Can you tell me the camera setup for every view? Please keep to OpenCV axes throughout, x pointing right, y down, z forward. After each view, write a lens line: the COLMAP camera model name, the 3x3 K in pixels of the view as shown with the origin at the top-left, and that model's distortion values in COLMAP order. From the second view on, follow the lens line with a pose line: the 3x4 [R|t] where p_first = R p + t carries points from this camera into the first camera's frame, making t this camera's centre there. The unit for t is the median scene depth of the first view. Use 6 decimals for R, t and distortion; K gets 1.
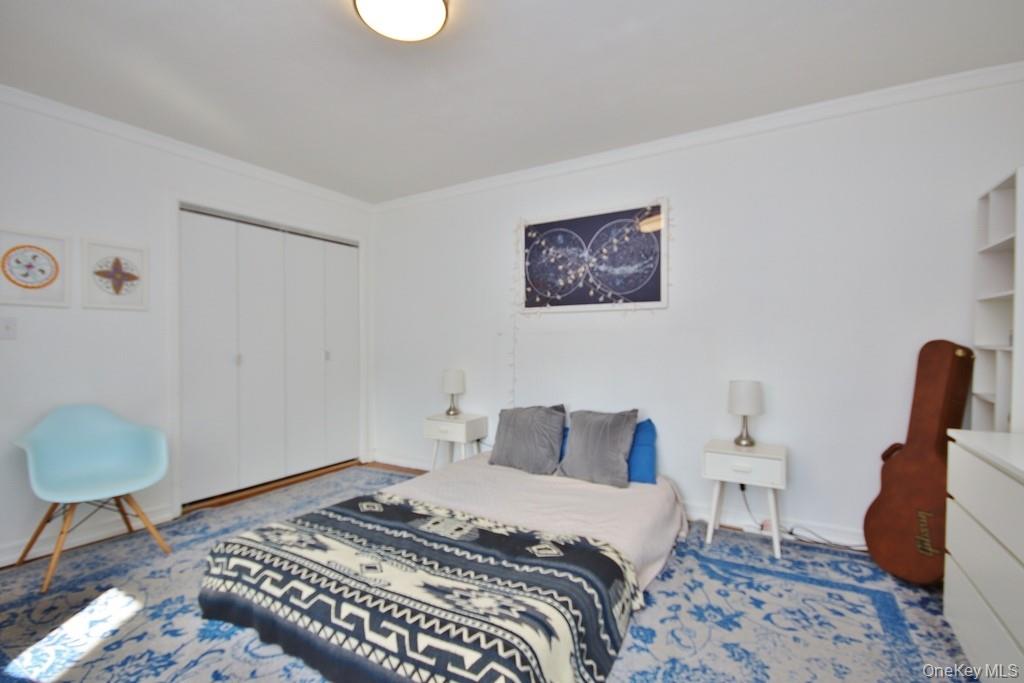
lens RADIAL K [[469.2, 0, 512.0], [0, 469.2, 341.5], [0, 0, 1]] dist [-0.001192, -0.000700]
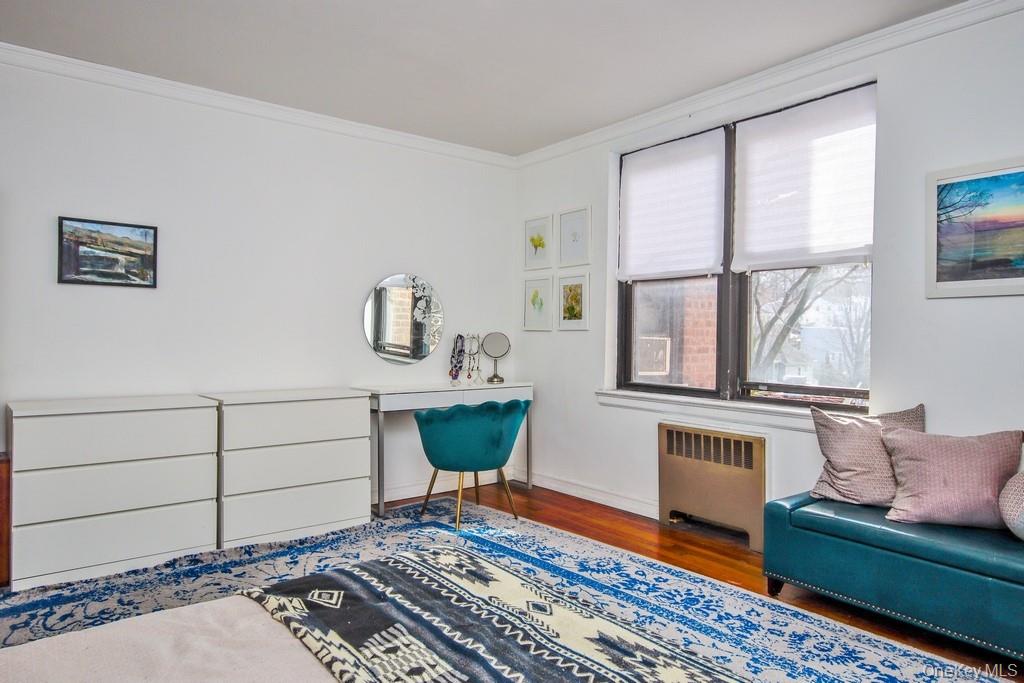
lens RADIAL K [[660.4, 0, 512.0], [0, 660.4, 341.5], [0, 0, 1]] dist [0.010246, 0.003854]
pose [[-0.932805, -0.010462, 0.360231, -0.503162], [-0.008050, 0.999934, 0.008195, 0.008443], [-0.360293, 0.004745, -0.932827, 1.578242]]
